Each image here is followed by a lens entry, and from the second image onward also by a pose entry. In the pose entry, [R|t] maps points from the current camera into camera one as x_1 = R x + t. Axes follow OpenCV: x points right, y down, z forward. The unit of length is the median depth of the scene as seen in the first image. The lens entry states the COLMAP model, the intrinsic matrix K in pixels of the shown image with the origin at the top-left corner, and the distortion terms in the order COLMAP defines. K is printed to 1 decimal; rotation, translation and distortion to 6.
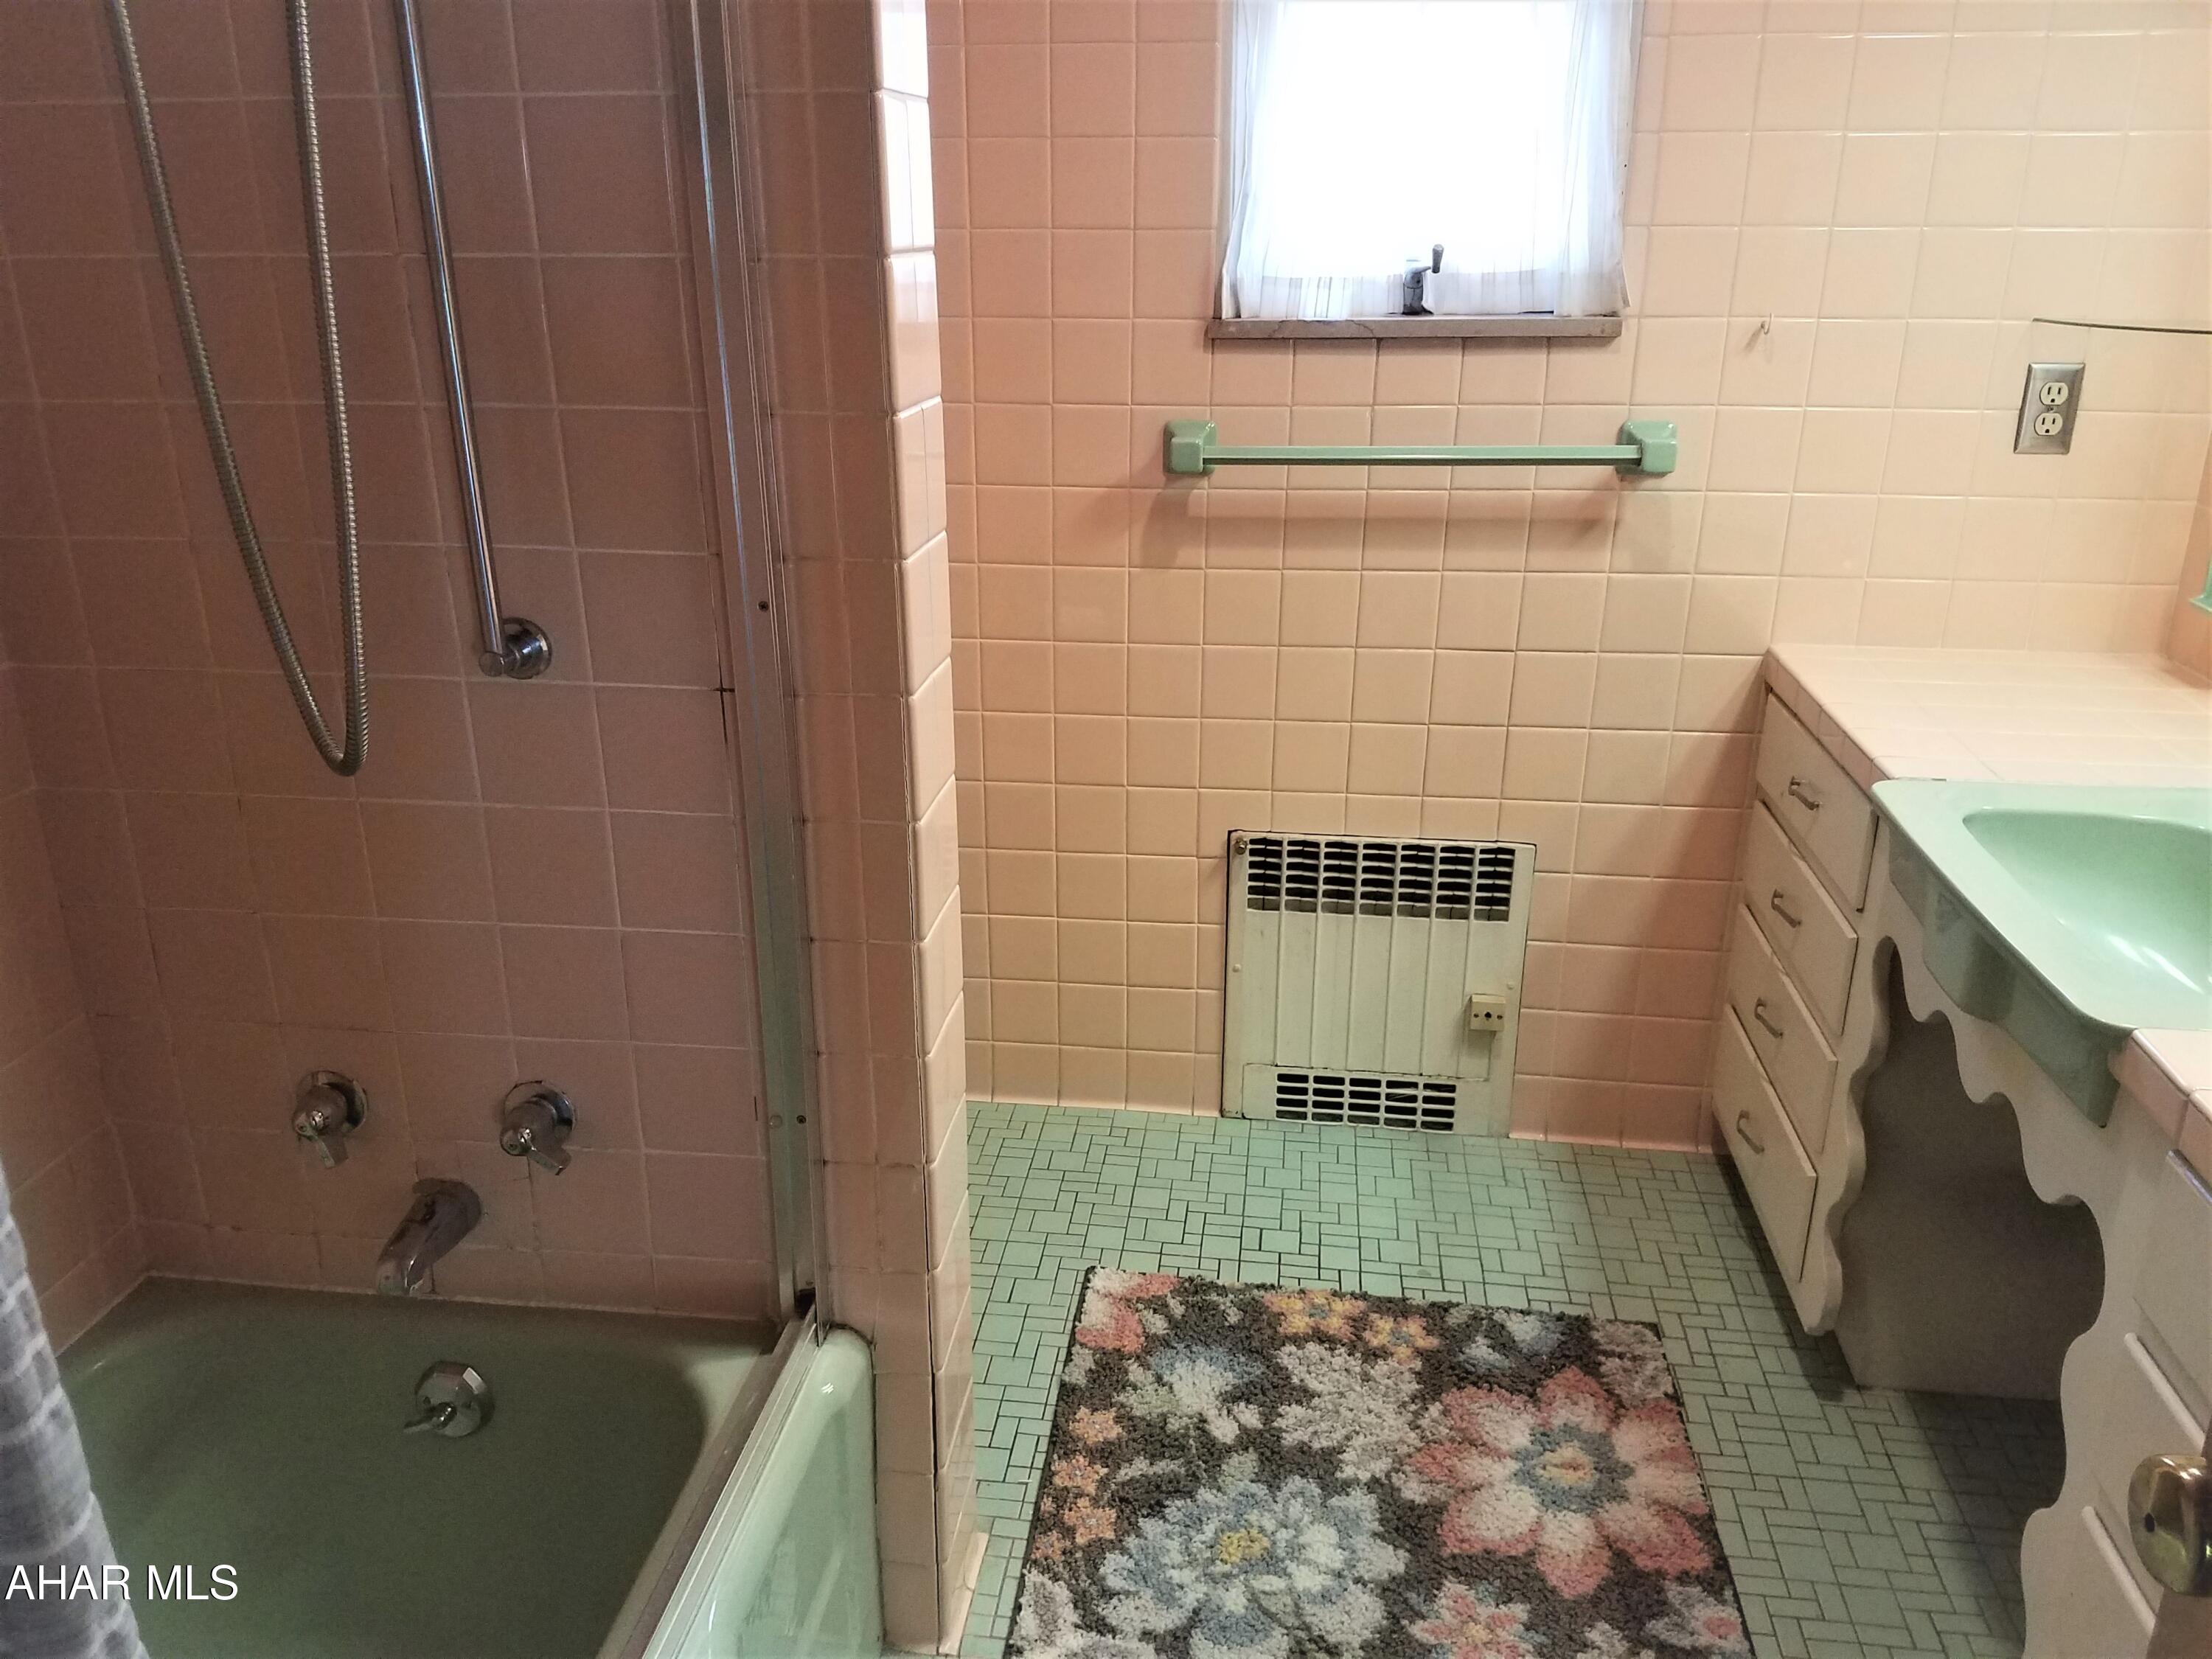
lens RADIAL K [[1693.2, 0, 1102.2], [0, 1693.2, 824.4], [0, 0, 1]] dist [0.009009, -0.010371]
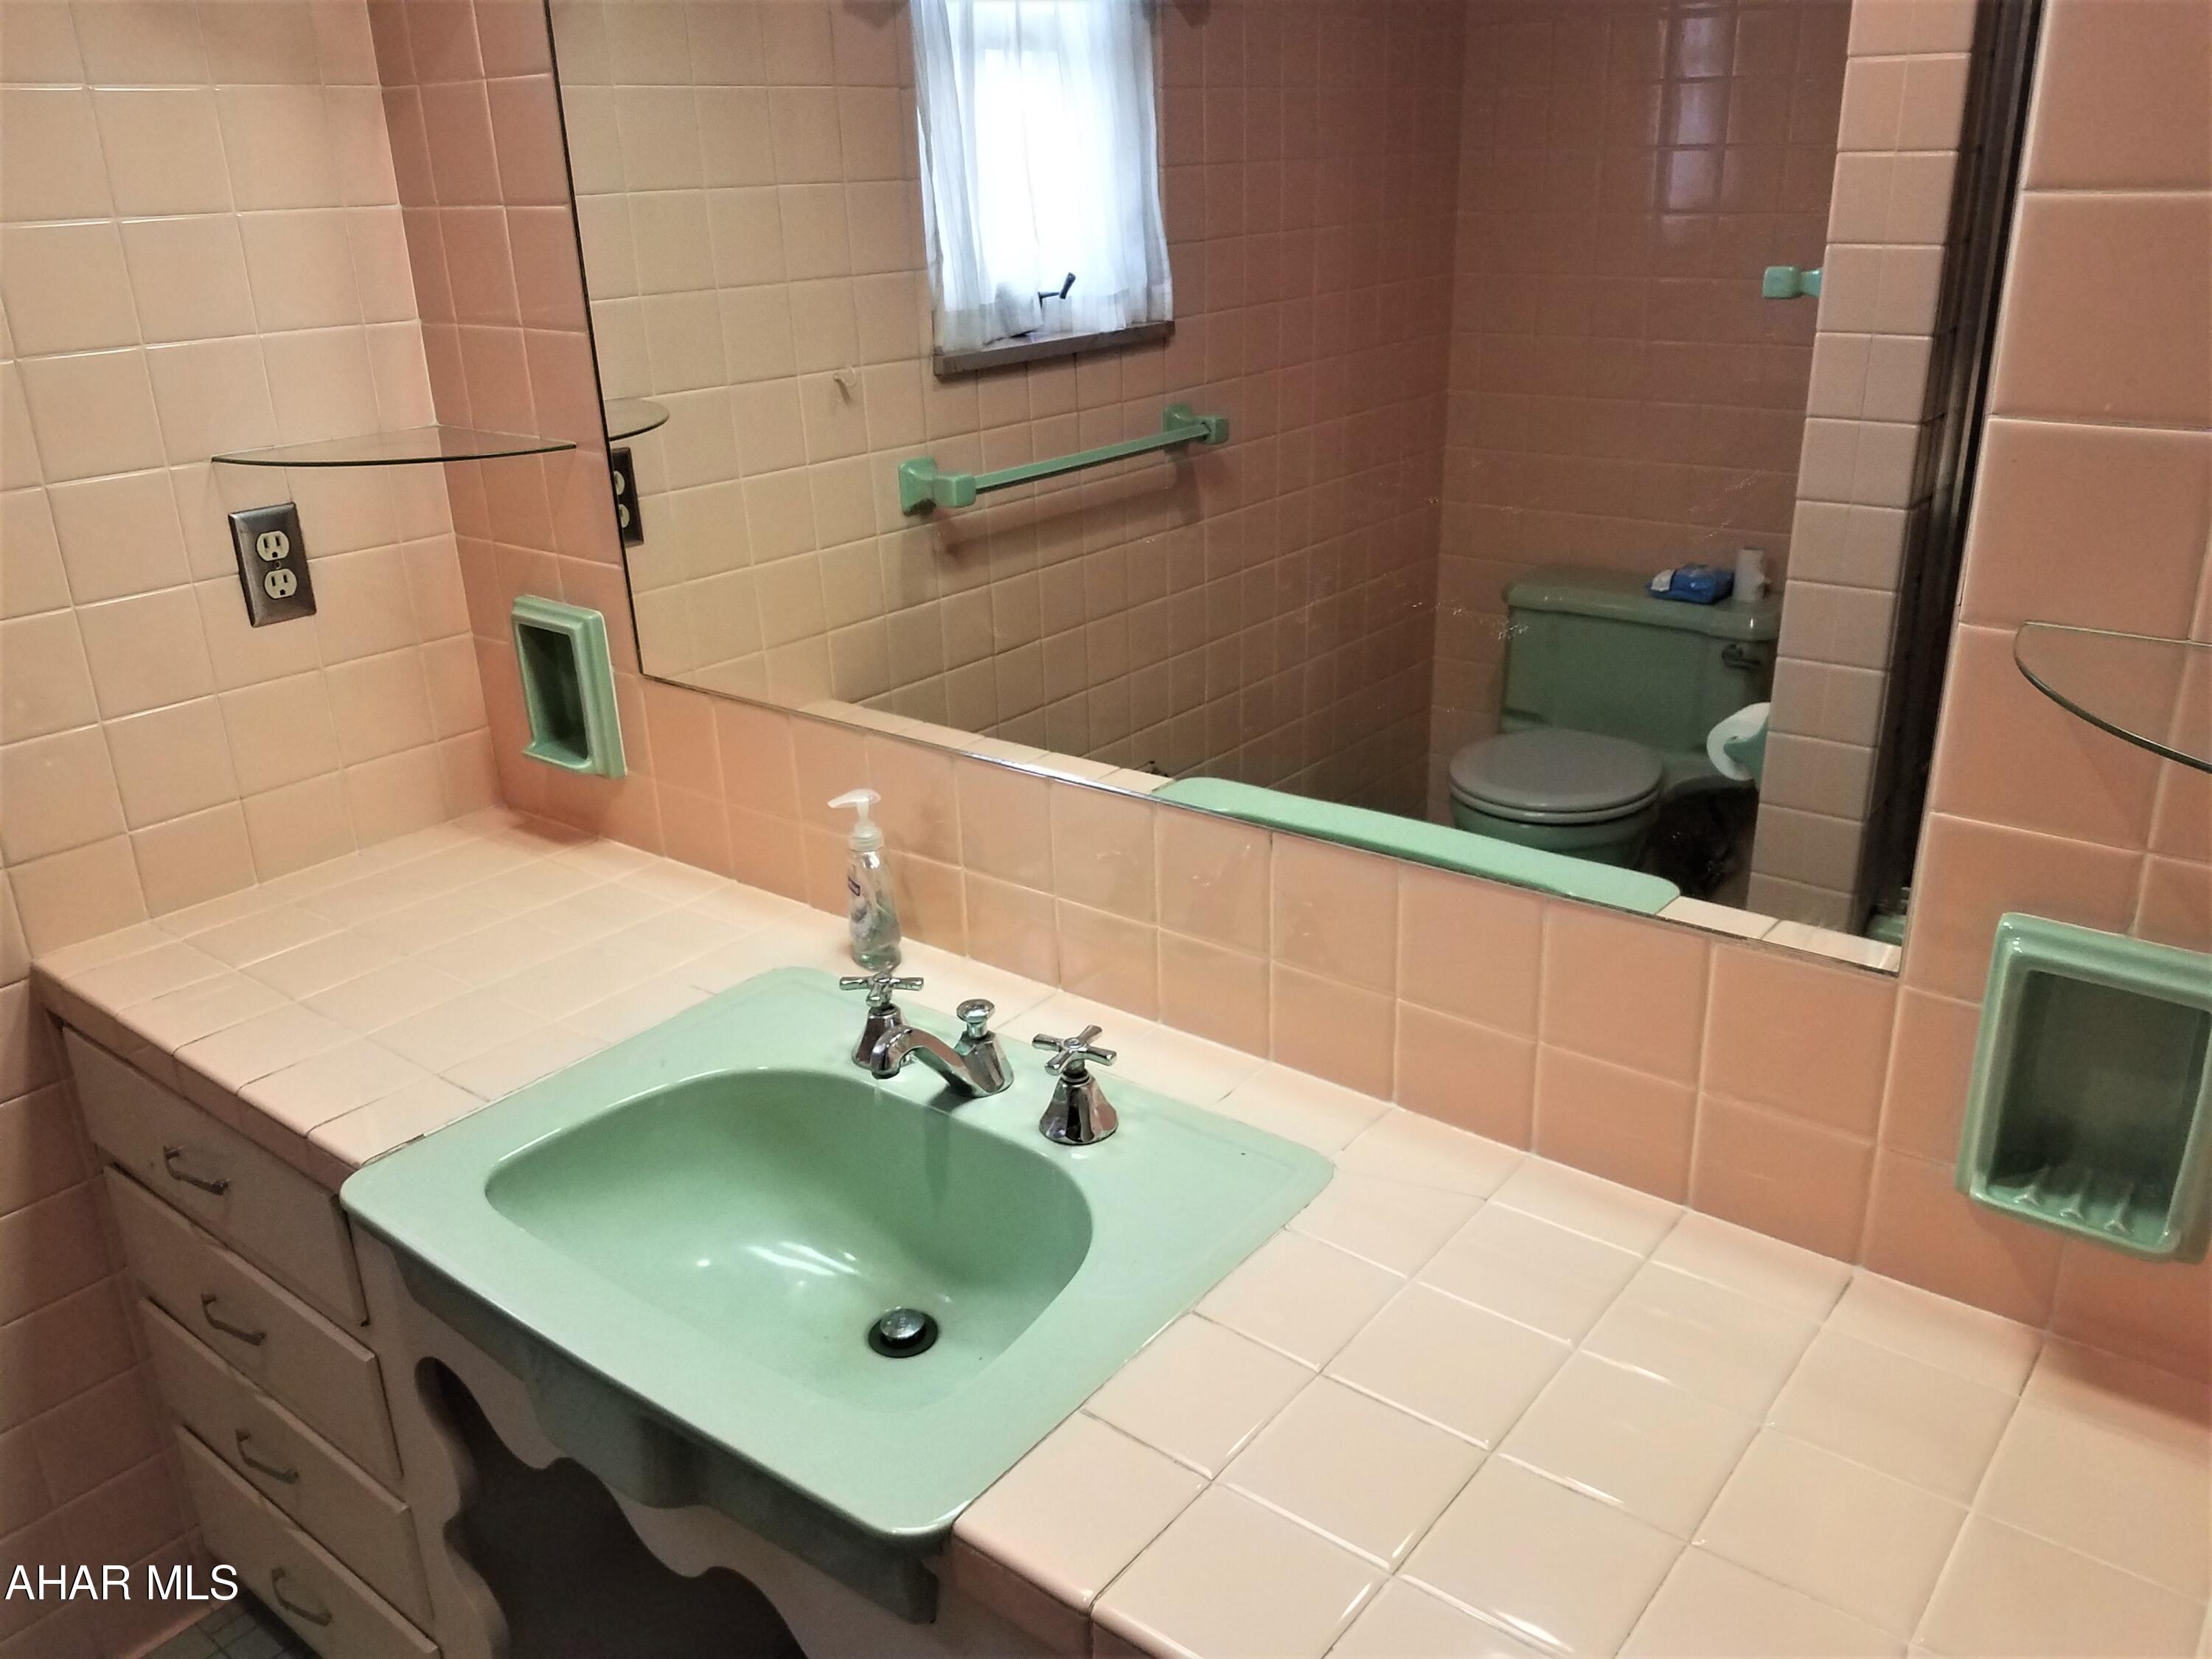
lens RADIAL K [[1693.2, 0, 1100.0], [0, 1693.2, 830.6], [0, 0, 1]] dist [0.009009, -0.010371]
pose [[0.515568, -0.318932, 0.795281, 0.094558], [0.336399, 0.928966, 0.154462, -0.124719], [-0.788052, 0.187897, 0.586233, 0.266320]]
